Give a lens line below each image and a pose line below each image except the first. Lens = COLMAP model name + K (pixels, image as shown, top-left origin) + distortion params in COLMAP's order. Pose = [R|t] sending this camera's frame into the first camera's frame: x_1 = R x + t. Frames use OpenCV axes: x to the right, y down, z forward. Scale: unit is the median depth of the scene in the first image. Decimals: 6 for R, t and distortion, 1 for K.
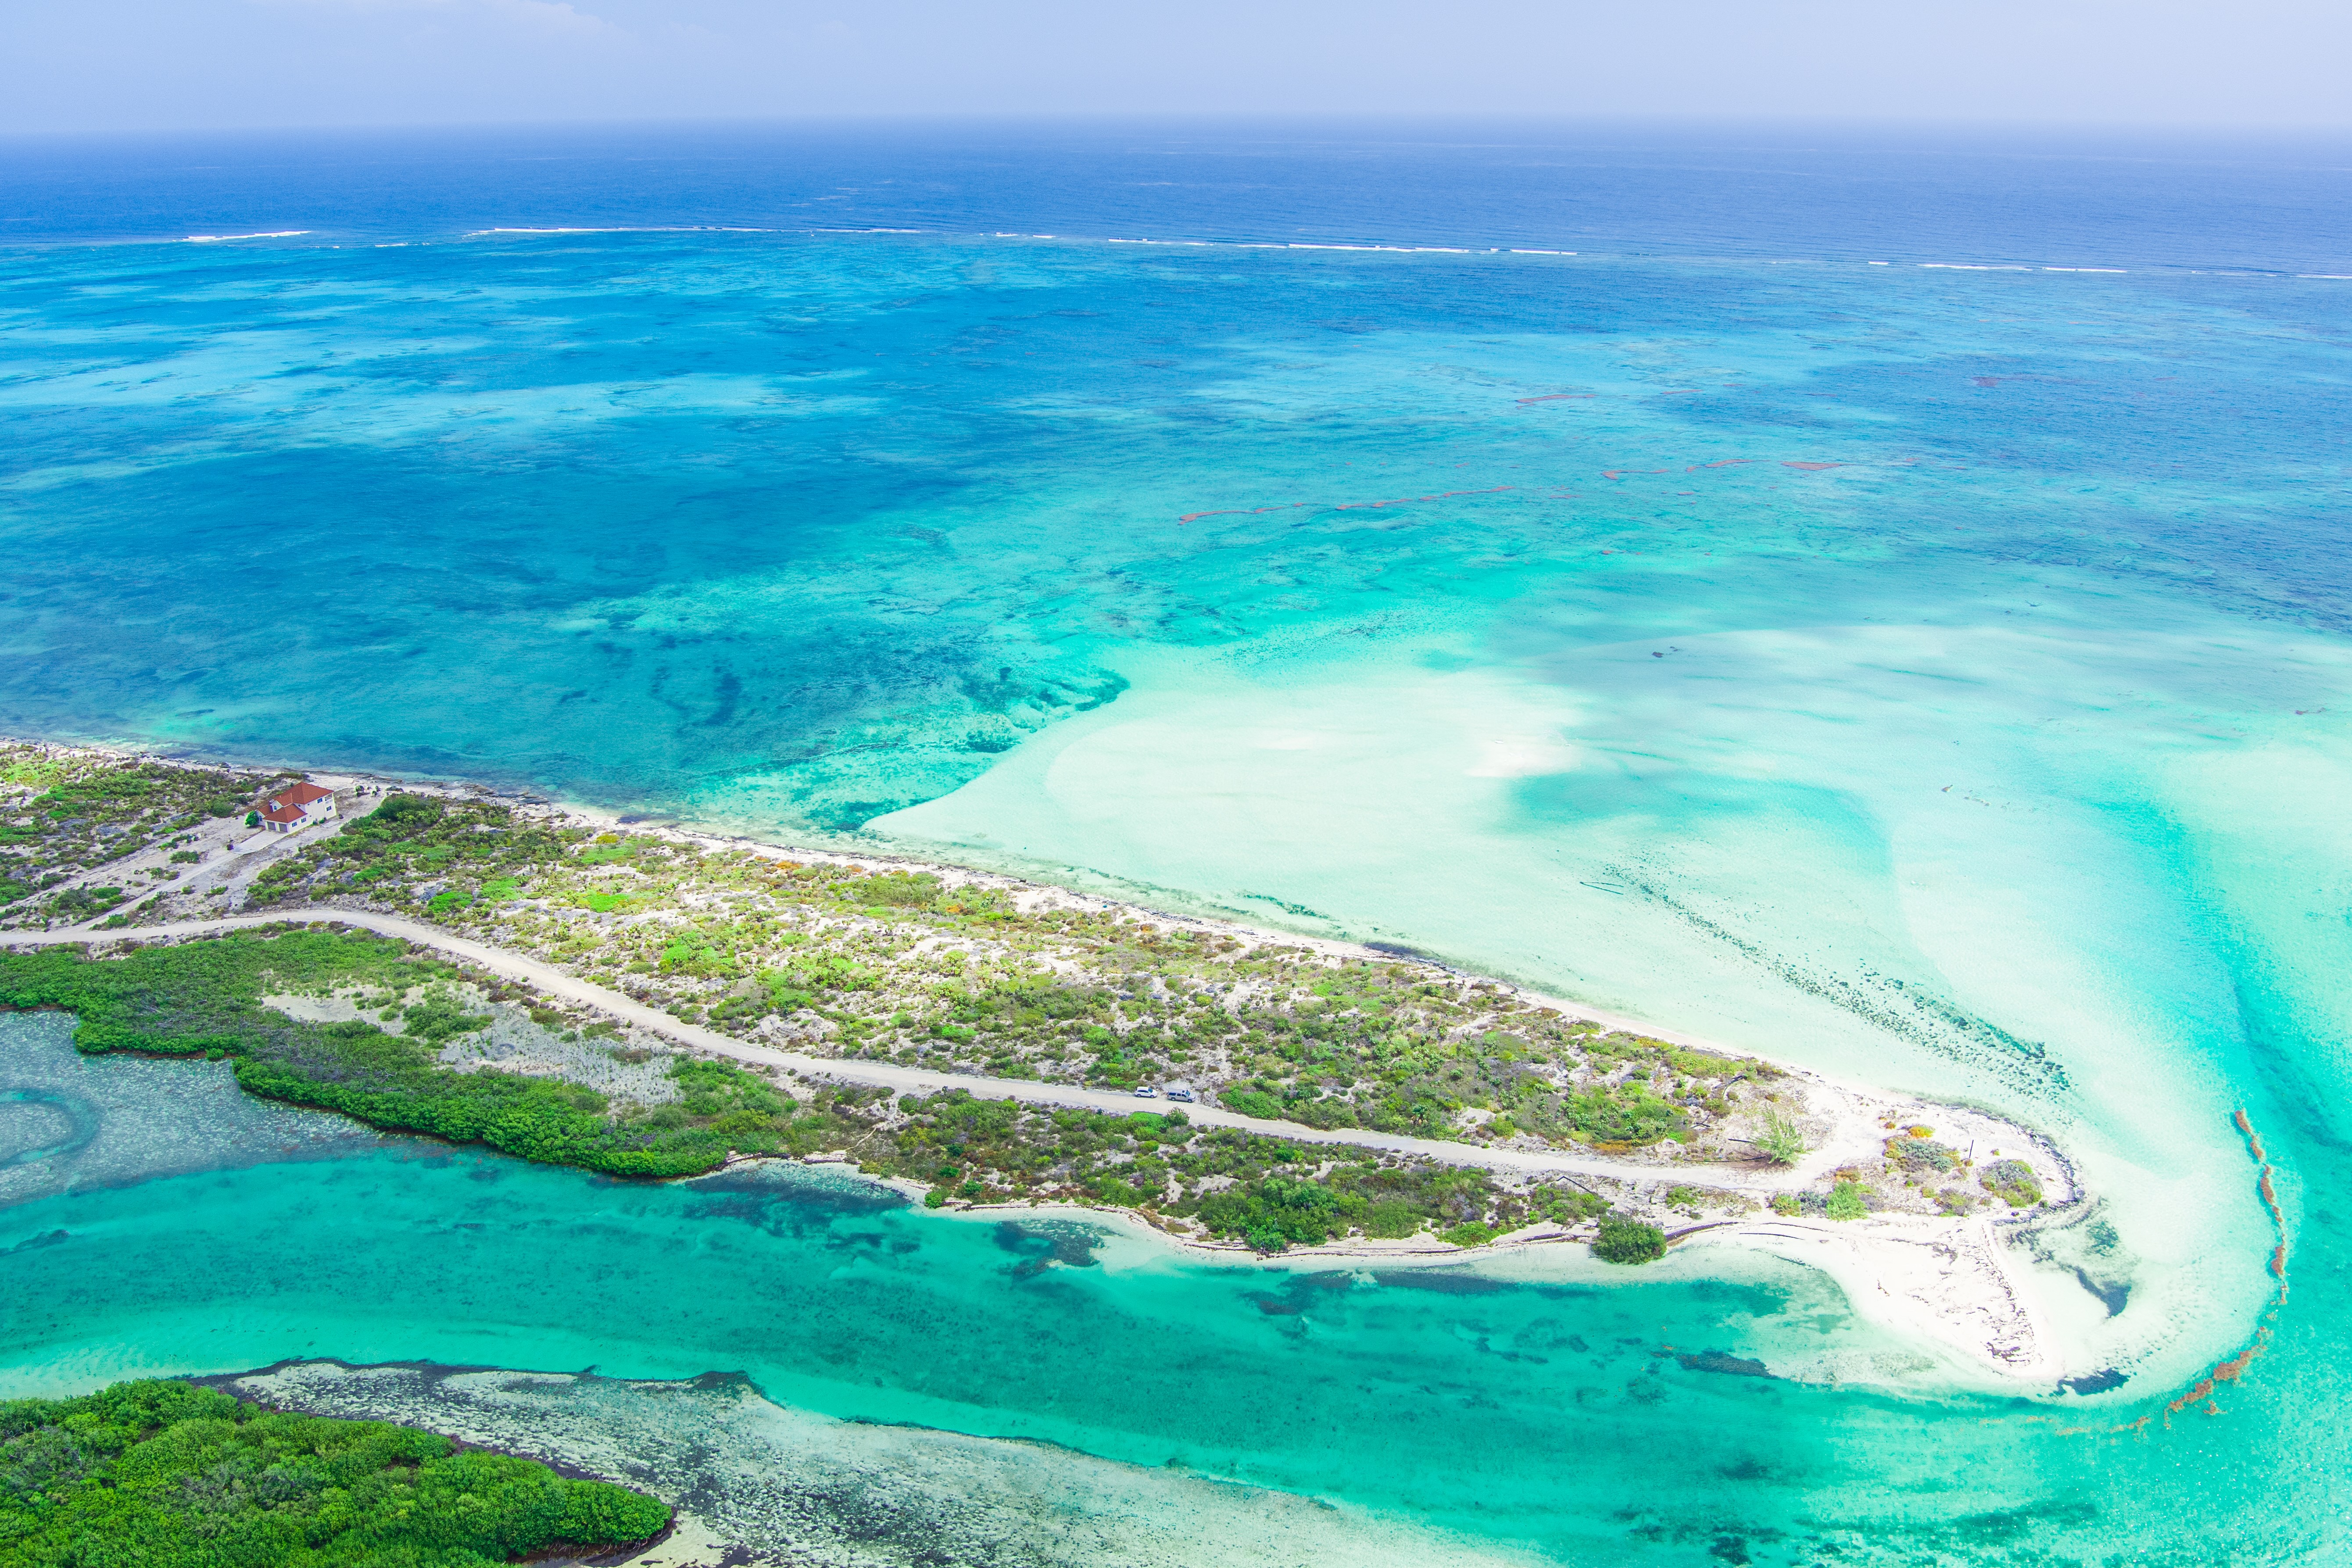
lens RADIAL K [[1933.7, 0, 1186.0], [0, 1933.7, 792.2], [0, 0, 1]] dist [-0.048200, -0.046887]
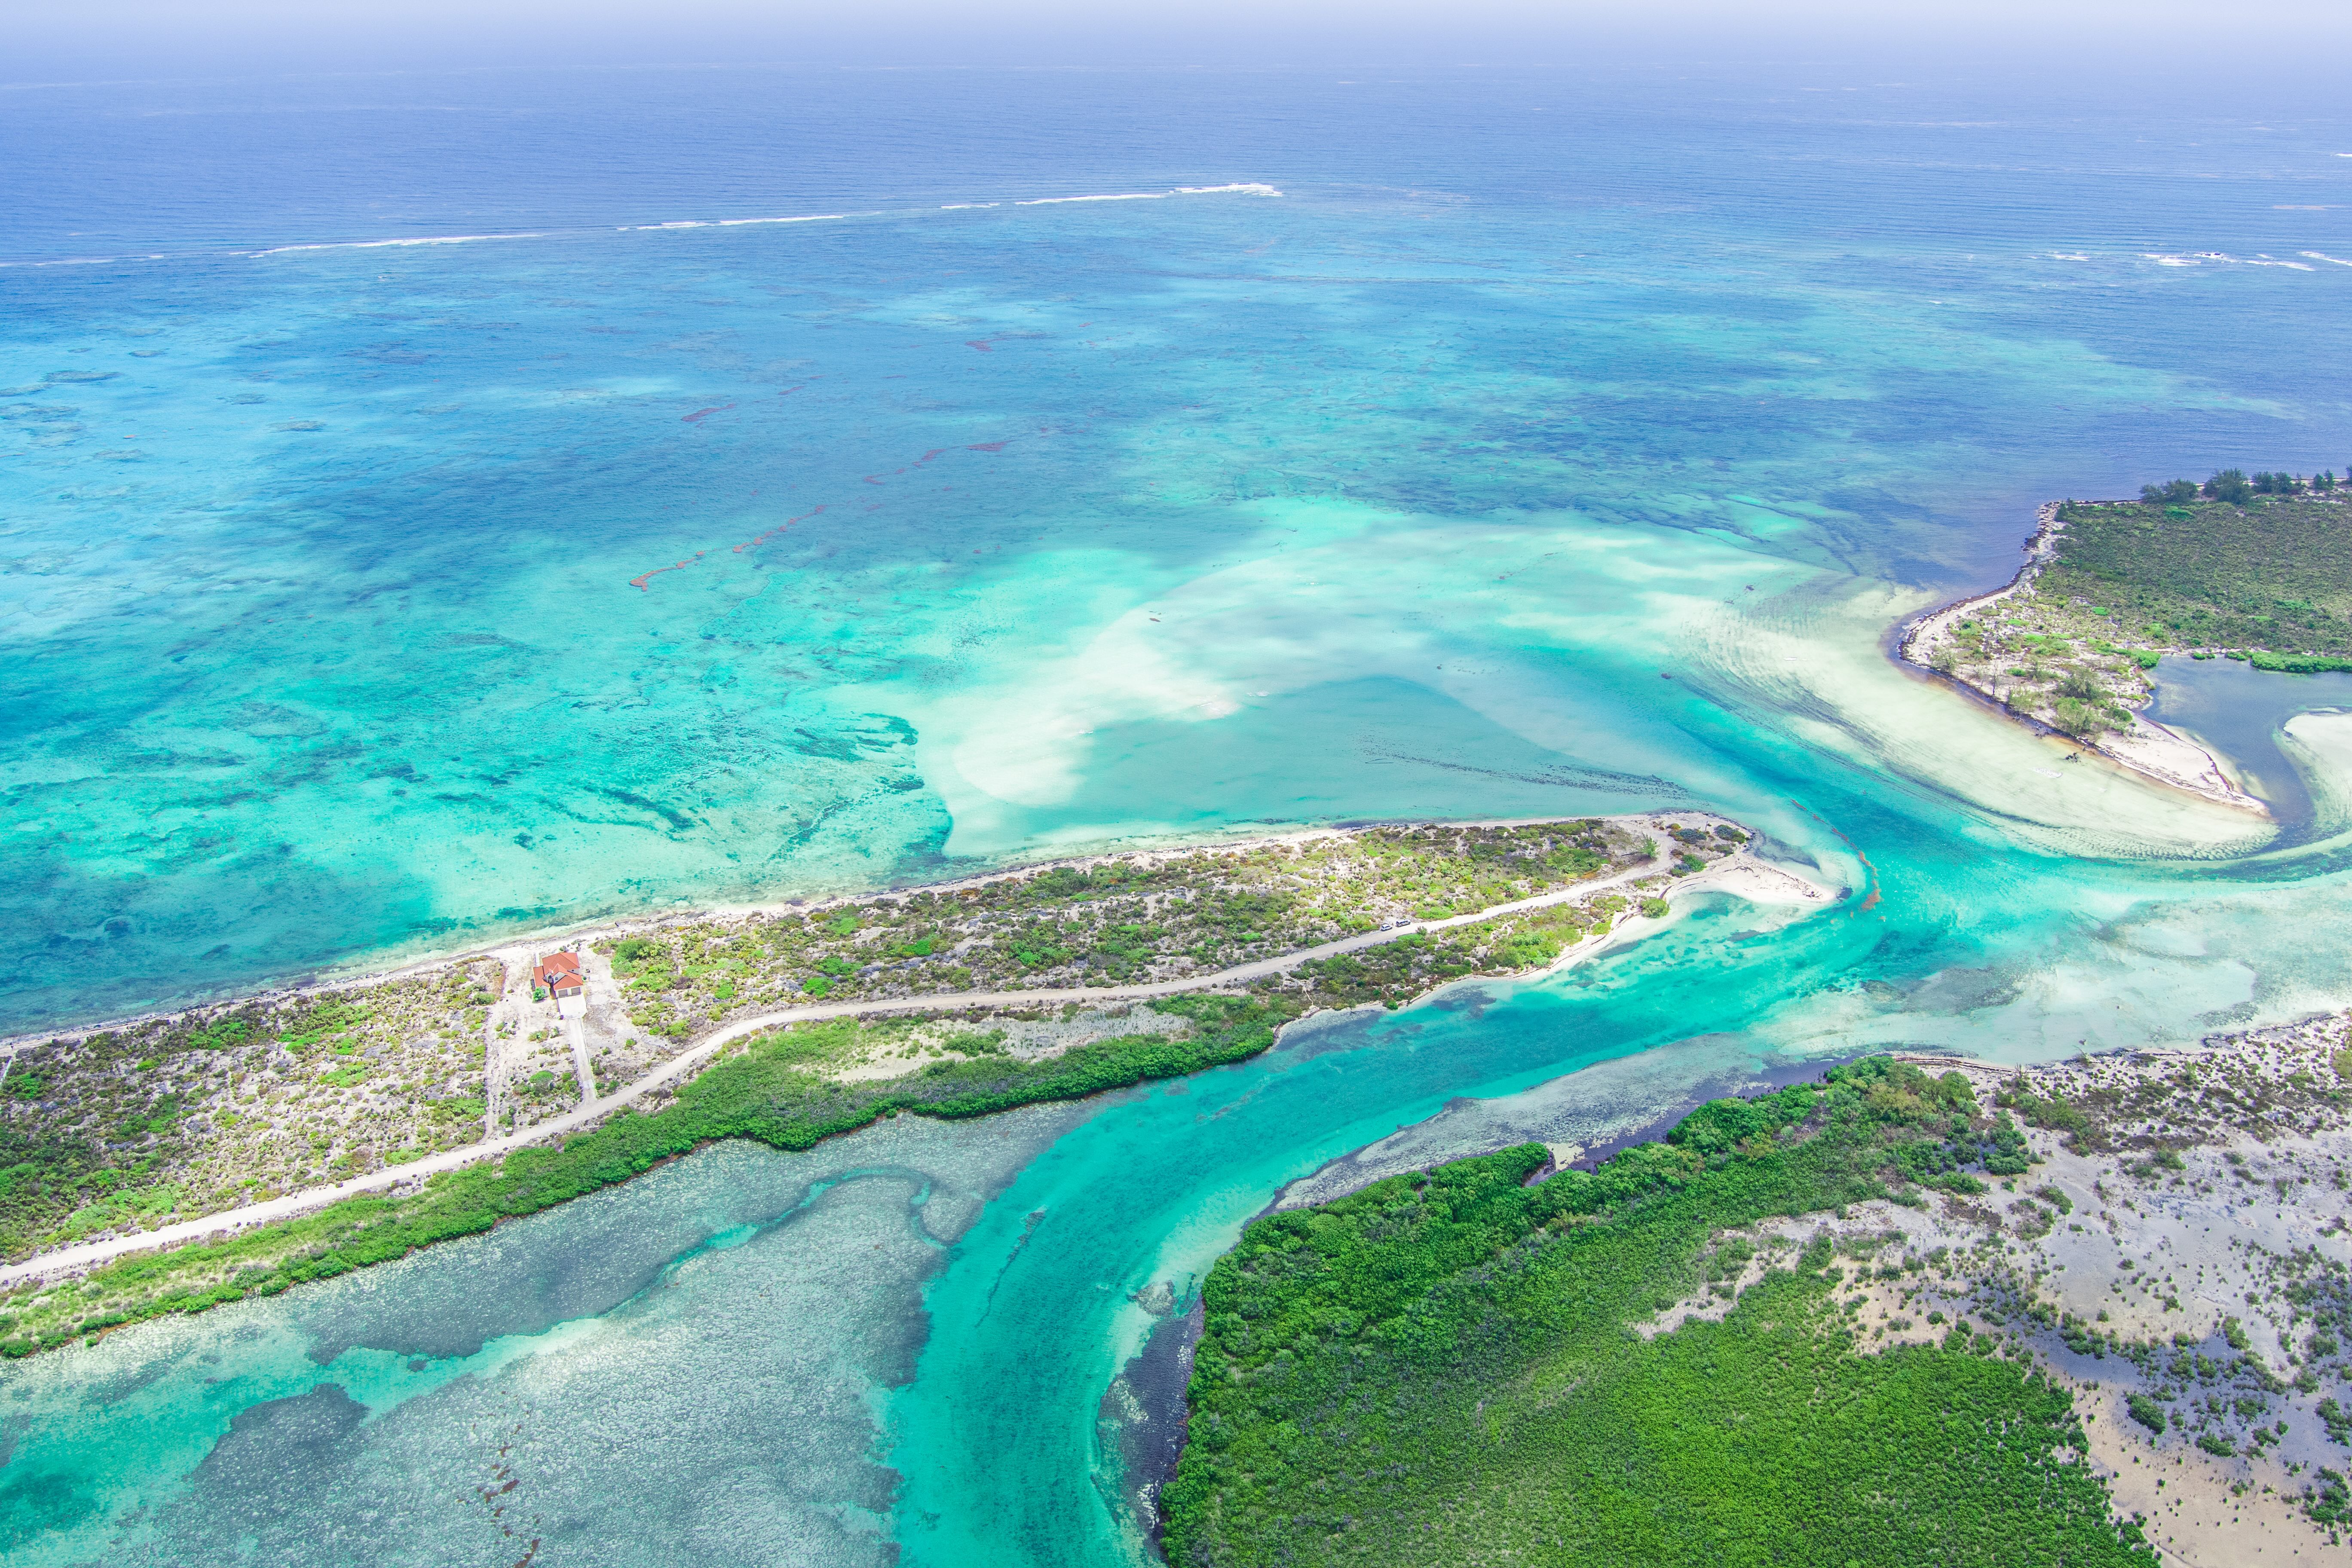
lens RADIAL K [[1901.3, 0, 1176.0], [0, 1901.3, 784.0], [0, 0, 1]] dist [-0.062152, 0.001527]
pose [[0.750231, -0.258725, 0.608453, -1.295457], [0.222995, 0.965352, 0.135530, -0.272819], [-0.622436, 0.034004, 0.781931, -0.271384]]
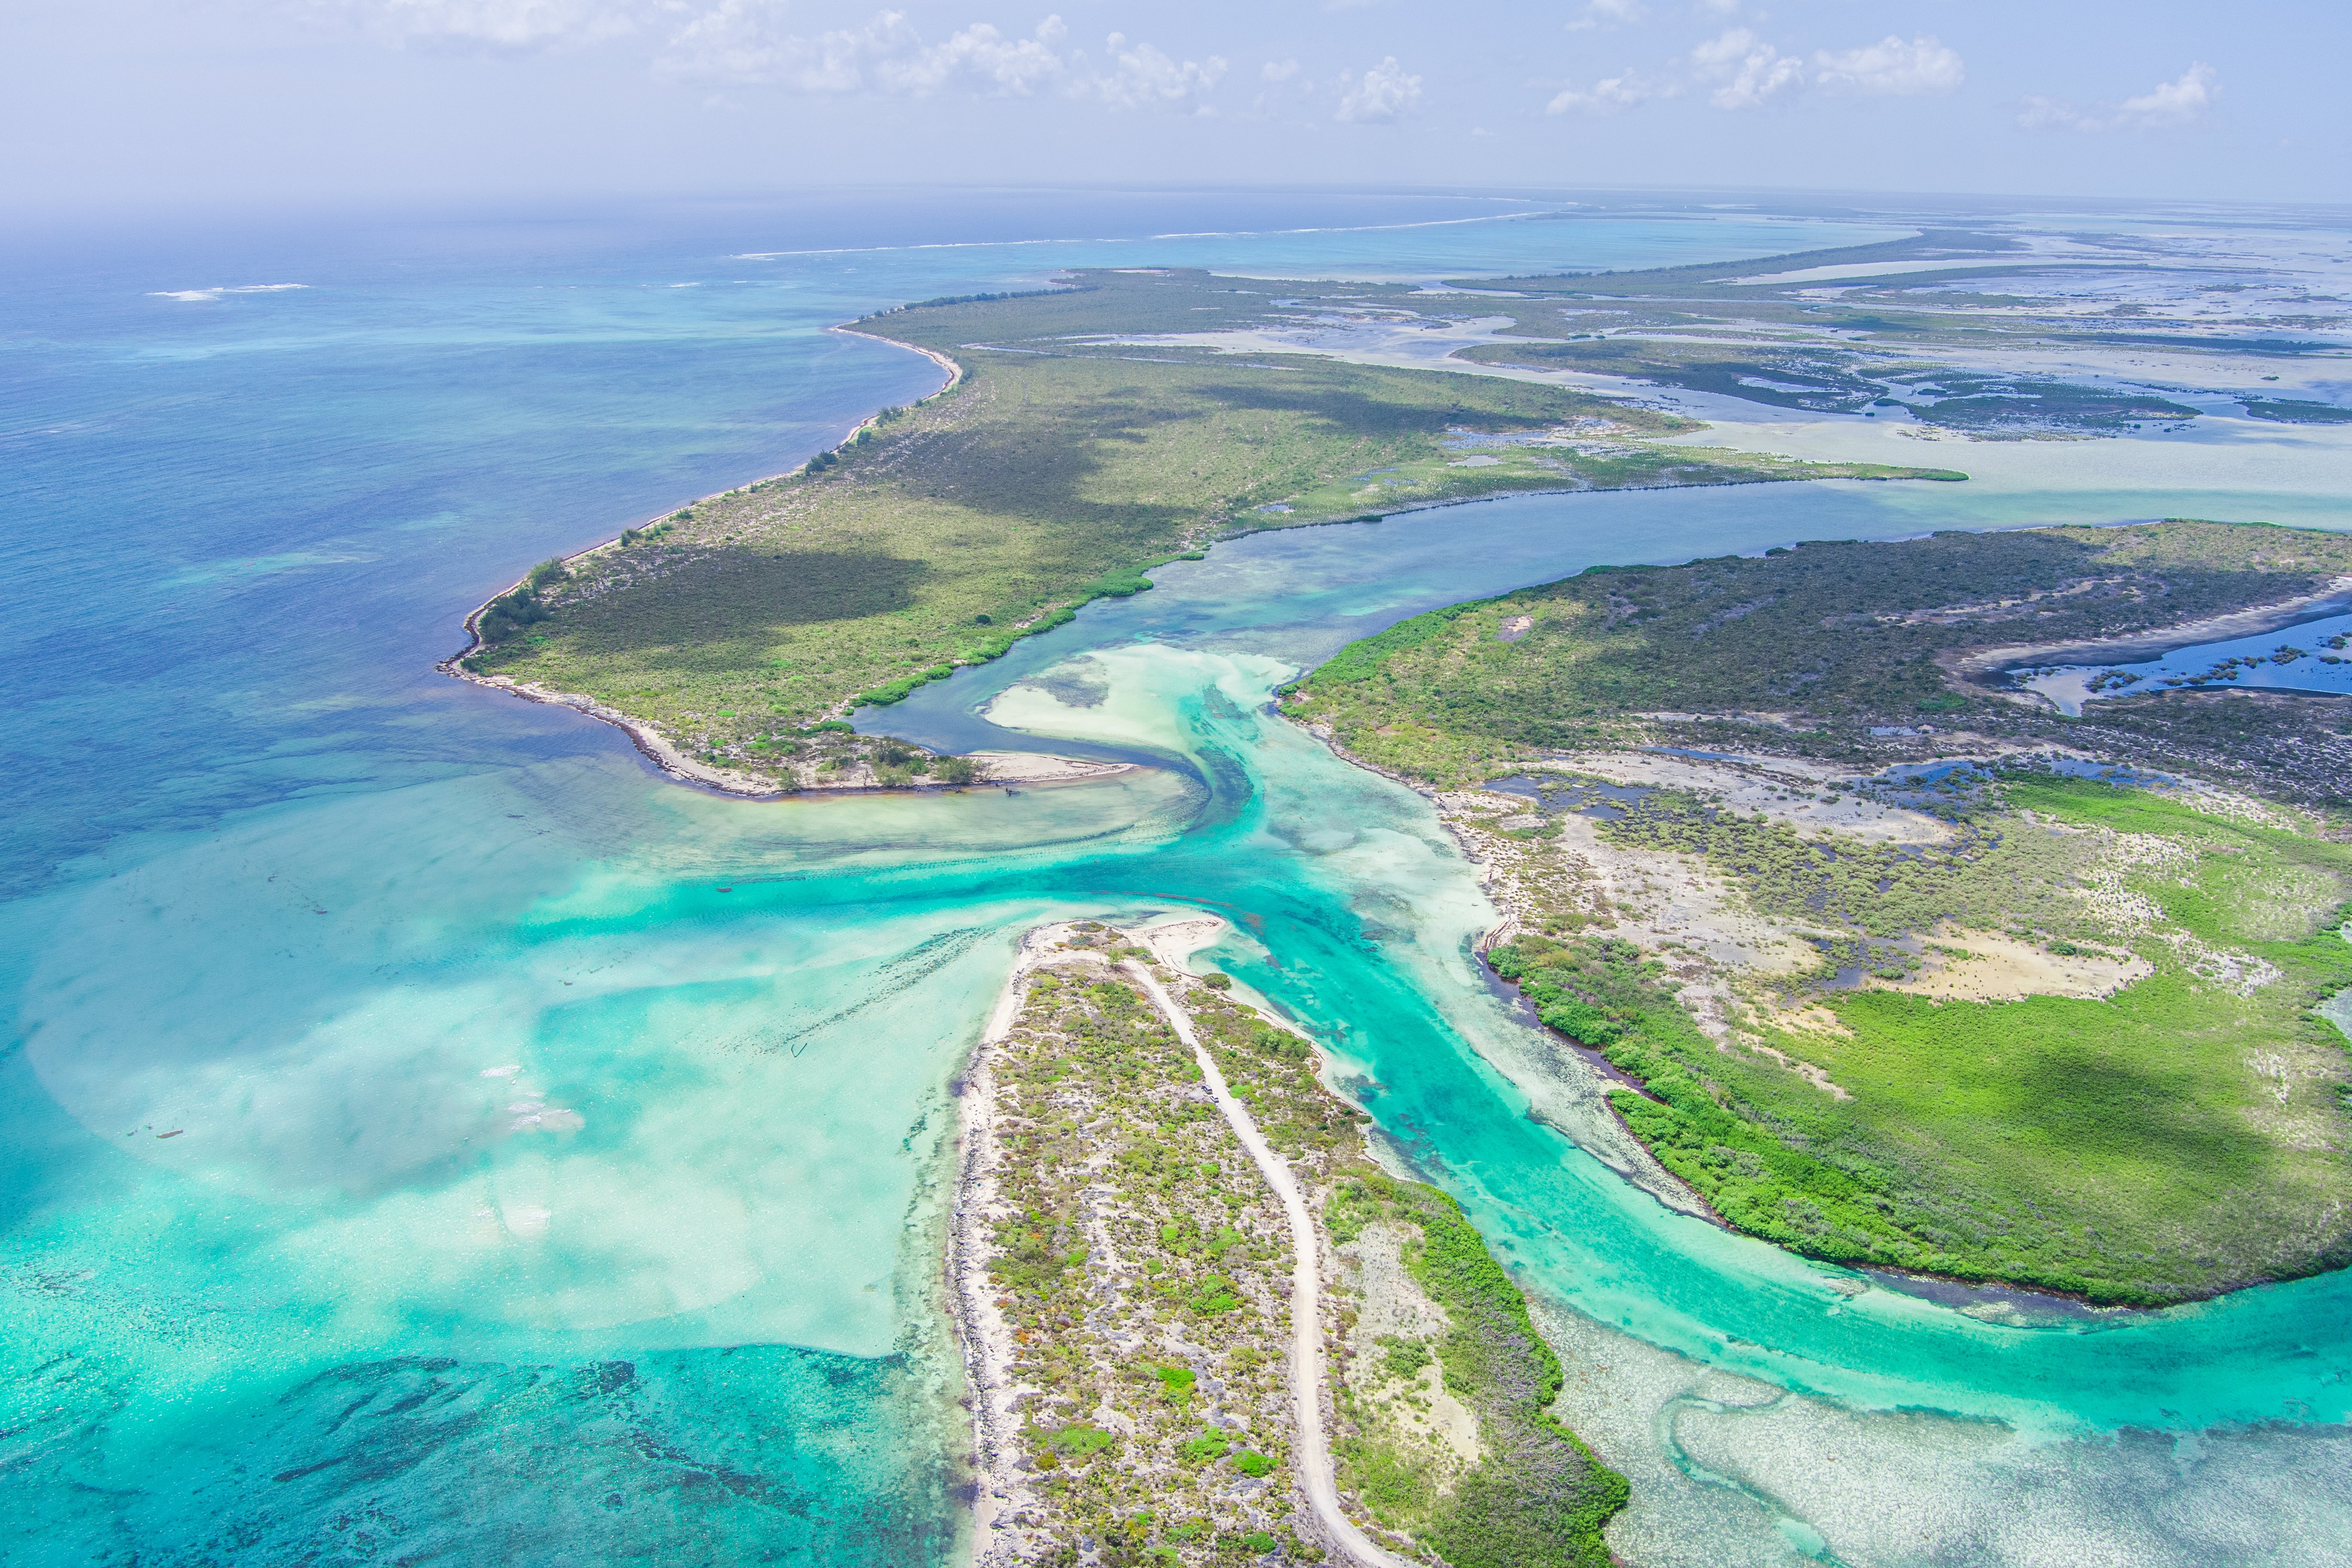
lens RADIAL K [[1933.7, 0, 1186.0], [0, 1933.7, 792.2], [0, 0, 1]] dist [-0.048200, -0.046887]
pose [[-0.511395, -0.266992, 0.816817, -1.466664], [0.293730, 0.838953, 0.458127, -0.952210], [-0.807587, 0.474208, -0.350613, 1.624862]]
